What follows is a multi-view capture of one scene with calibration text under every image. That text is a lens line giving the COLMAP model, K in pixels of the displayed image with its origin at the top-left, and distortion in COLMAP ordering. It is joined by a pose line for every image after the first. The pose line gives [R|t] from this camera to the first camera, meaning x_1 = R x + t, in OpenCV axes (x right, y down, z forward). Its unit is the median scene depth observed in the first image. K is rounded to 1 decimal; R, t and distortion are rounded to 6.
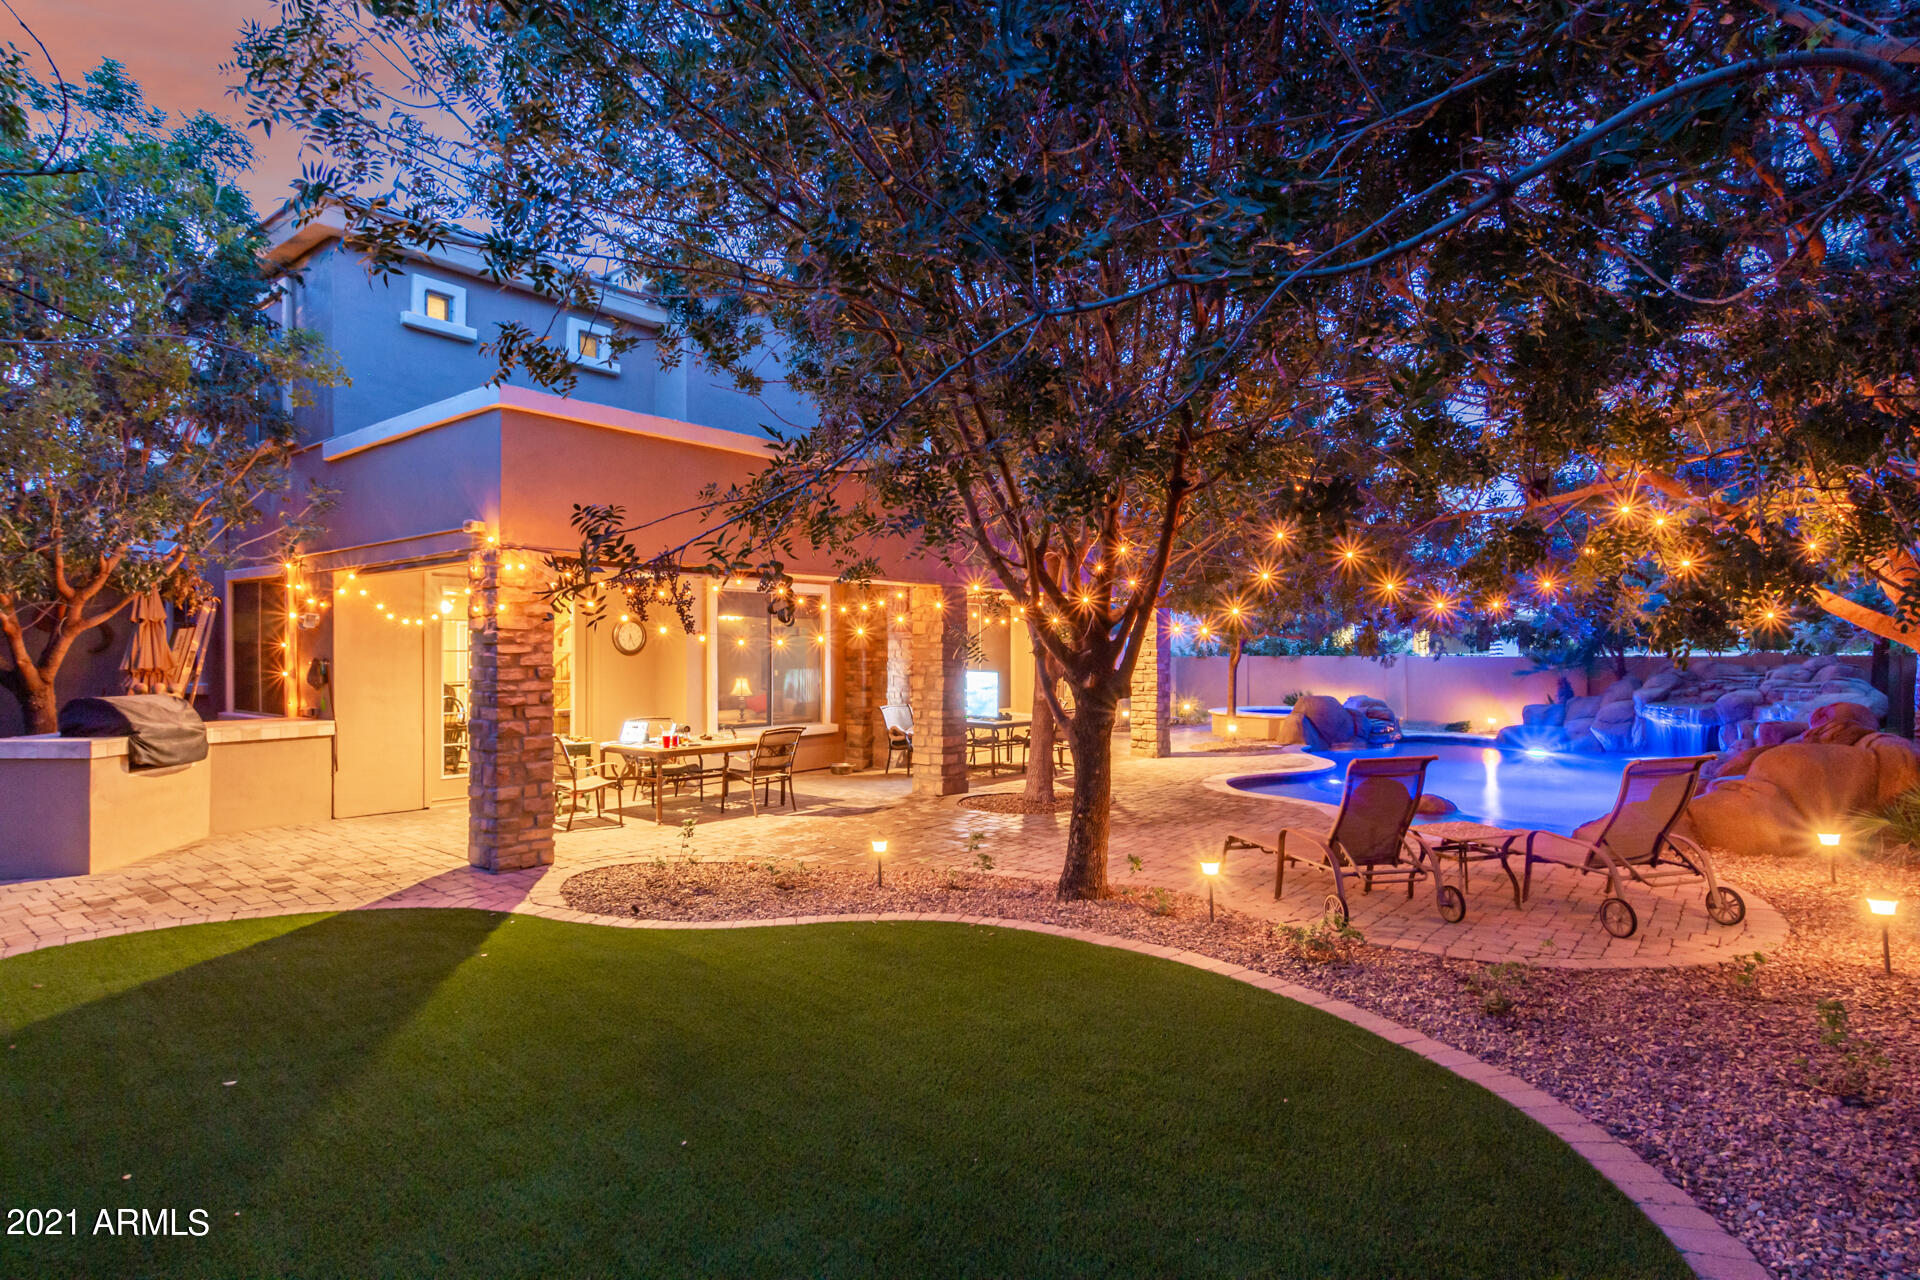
lens RADIAL K [[1044.9, 0, 952.3], [0, 1044.9, 645.8], [0, 0, 1]] dist [-0.000934, -0.000007]
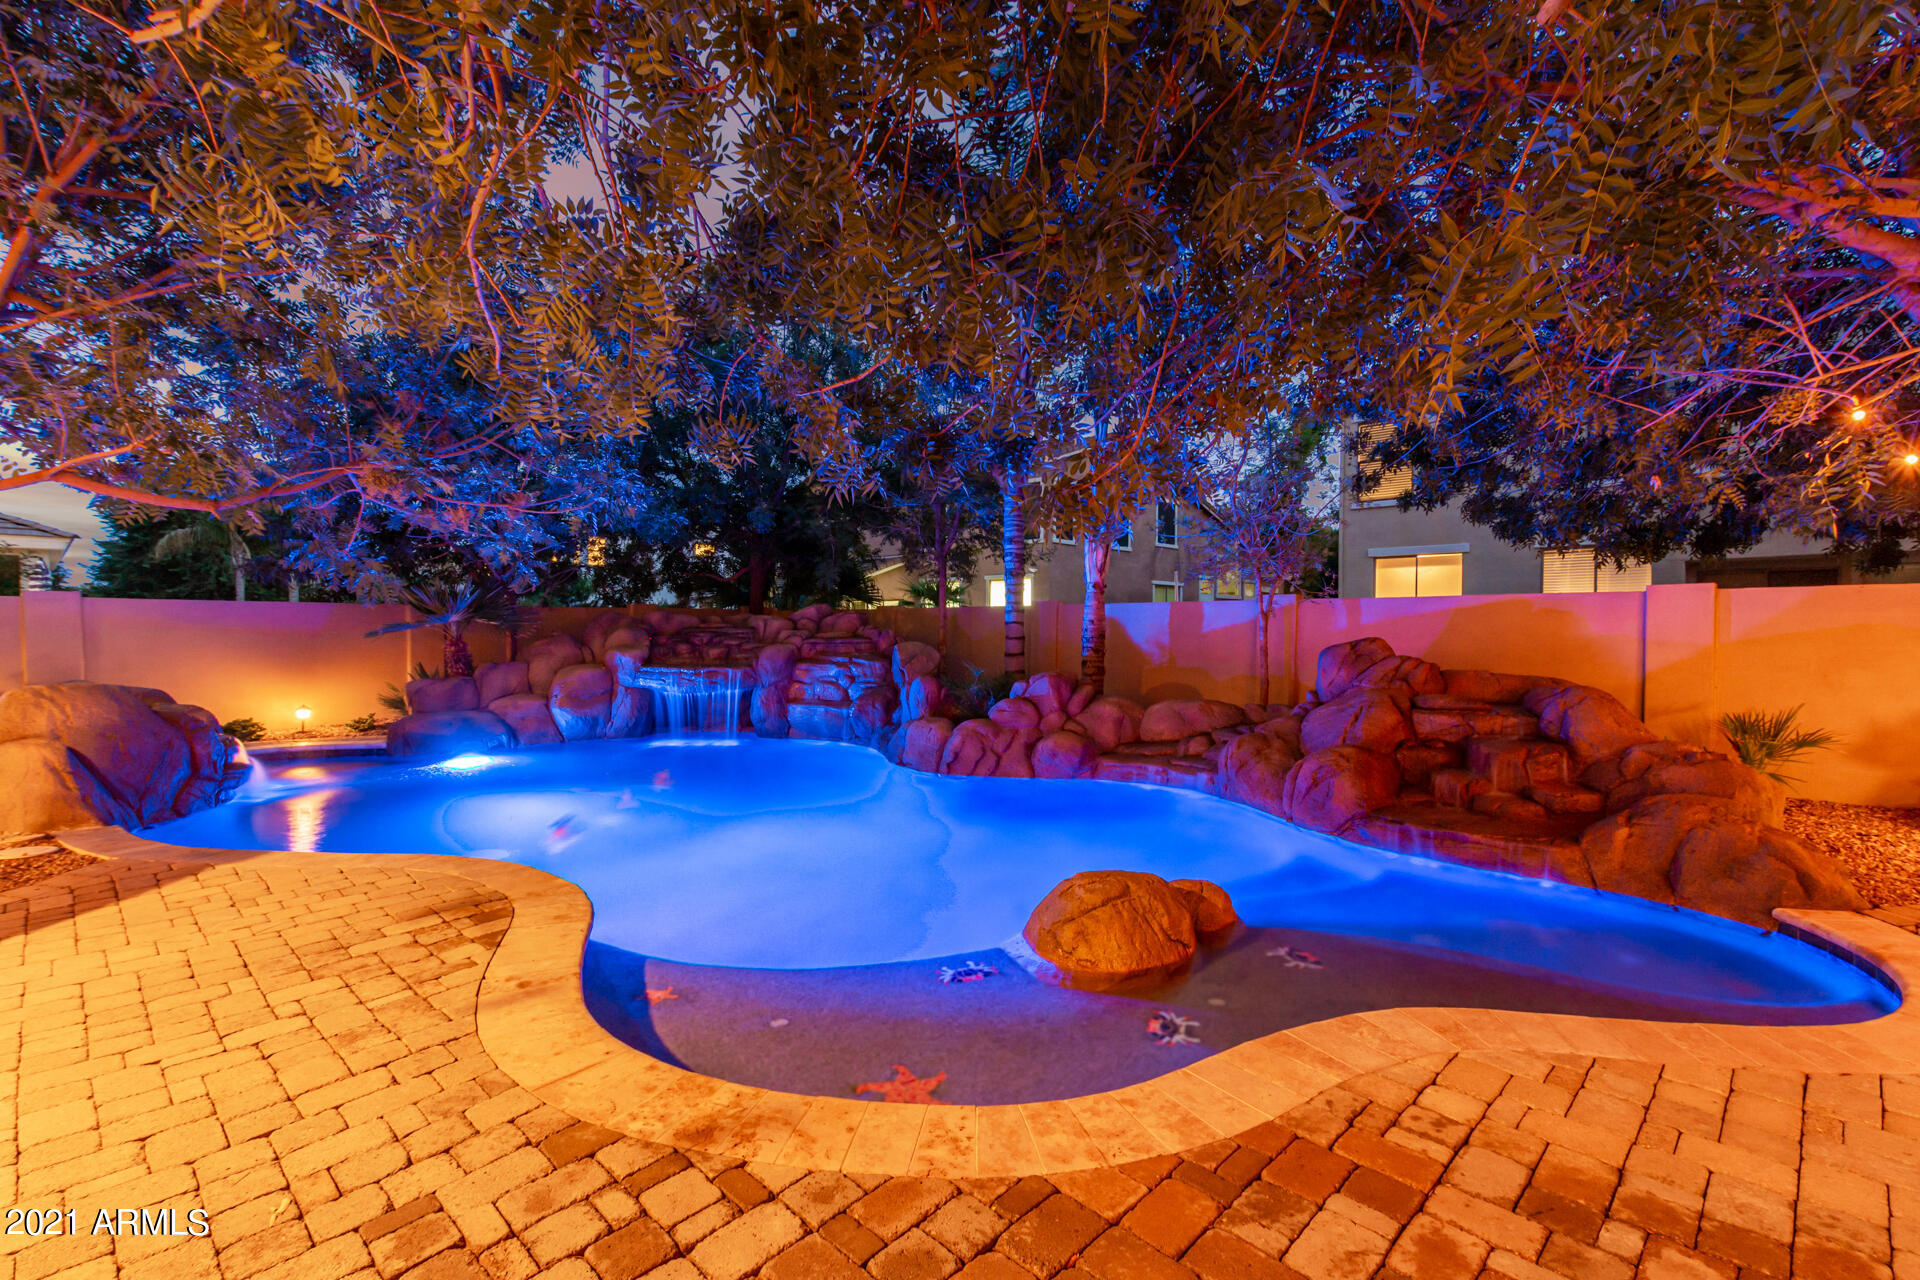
lens RADIAL K [[895.1, 0, 967.5], [0, 895.1, 629.3], [0, 0, 1]] dist [0.015850, -0.000175]
pose [[0.071157, 0.005351, 0.997451, 0.068358], [-0.006207, 0.999969, -0.004922, 0.031036], [-0.997446, -0.005841, 0.071188, 0.726113]]
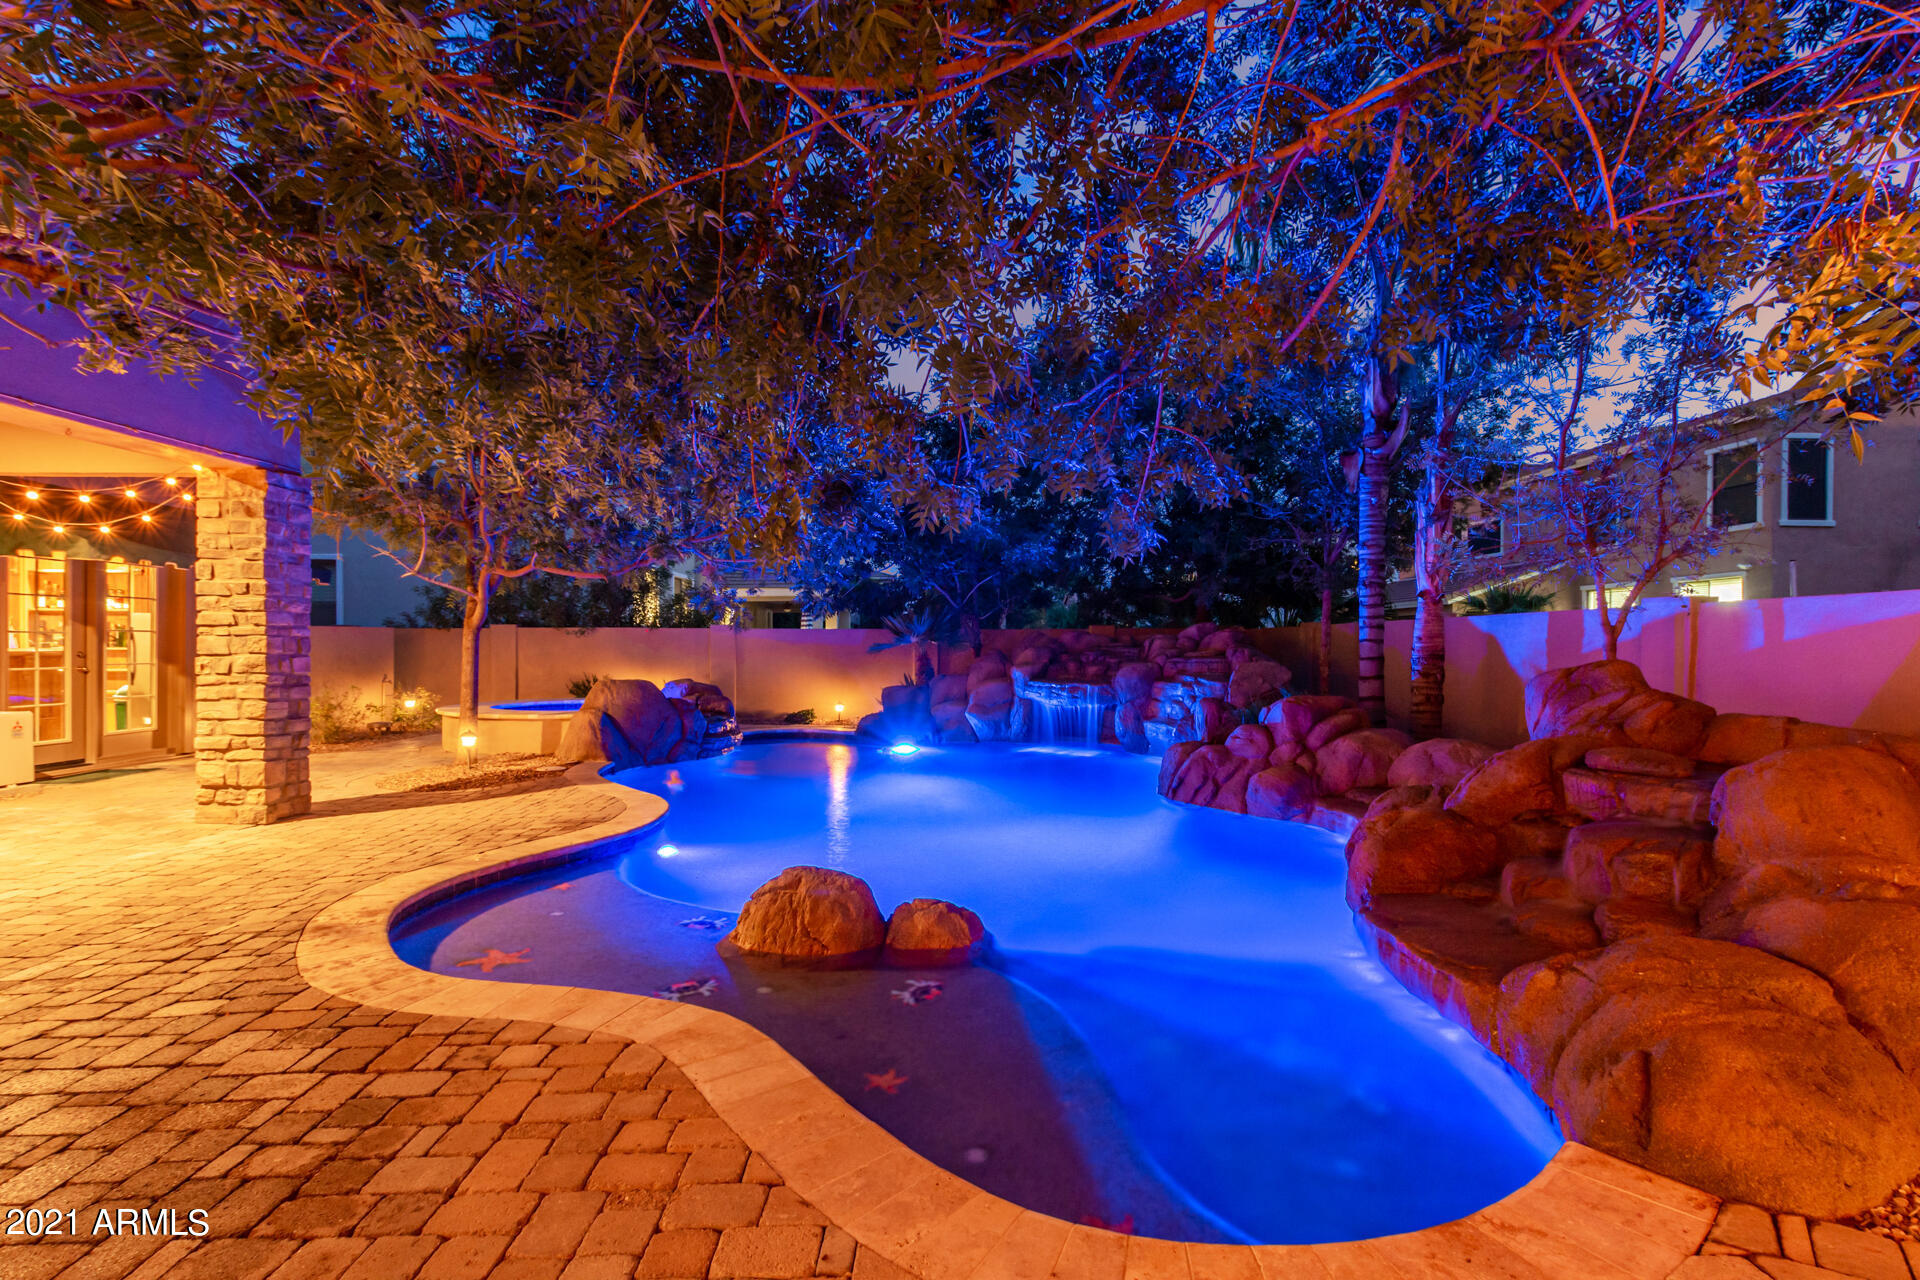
lens RADIAL K [[895.1, 0, 964.3], [0, 895.1, 648.8], [0, 0, 1]] dist [0.015850, -0.000175]
pose [[0.752194, 0.004947, 0.658923, 0.160872], [-0.007385, 0.999972, 0.000924, 0.029337], [-0.658900, -0.005561, 0.752210, 0.499287]]
